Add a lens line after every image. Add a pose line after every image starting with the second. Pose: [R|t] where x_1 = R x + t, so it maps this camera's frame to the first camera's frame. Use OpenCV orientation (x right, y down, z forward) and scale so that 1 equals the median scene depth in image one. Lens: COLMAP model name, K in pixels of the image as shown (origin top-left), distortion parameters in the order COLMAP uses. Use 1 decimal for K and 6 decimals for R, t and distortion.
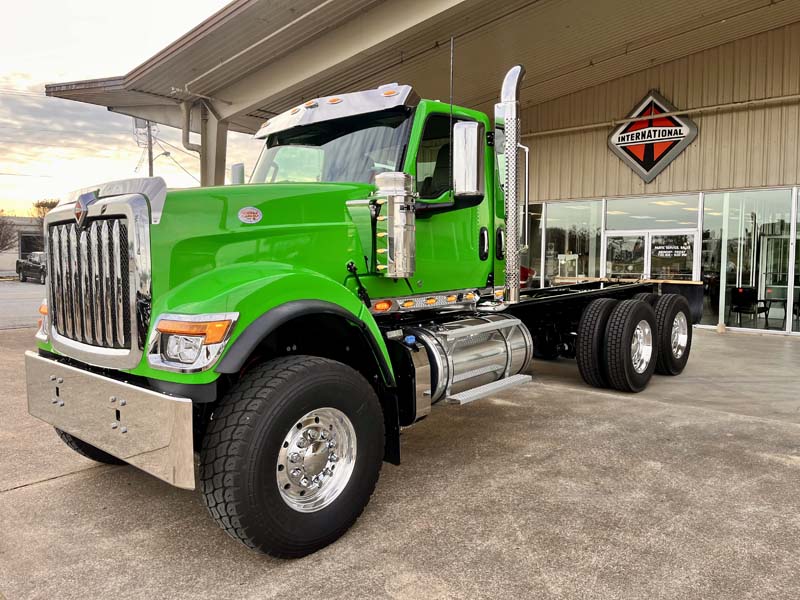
lens RADIAL K [[604.7, 0, 400.0], [0, 604.7, 300.0], [0, 0, 1]] dist [0.050634, -0.079692]
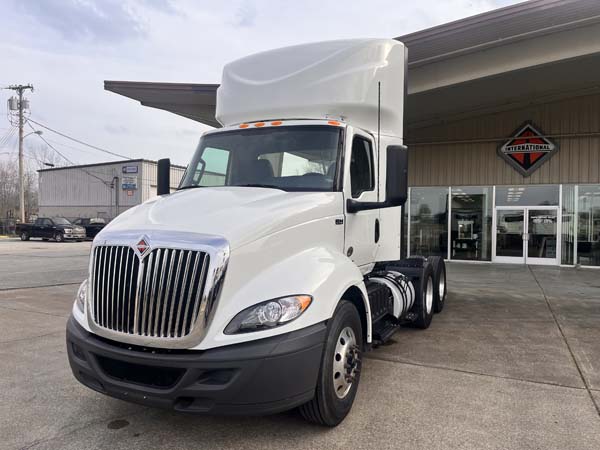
lens RADIAL K [[453.5, 0, 300.0], [0, 453.5, 225.0], [0, 0, 1]] dist [0.050634, -0.079692]
pose [[0.951658, 0.004188, 0.307130, -0.638776], [0.014585, 0.998163, -0.058803, -0.003362], [-0.306812, 0.060440, 0.949849, 0.047545]]
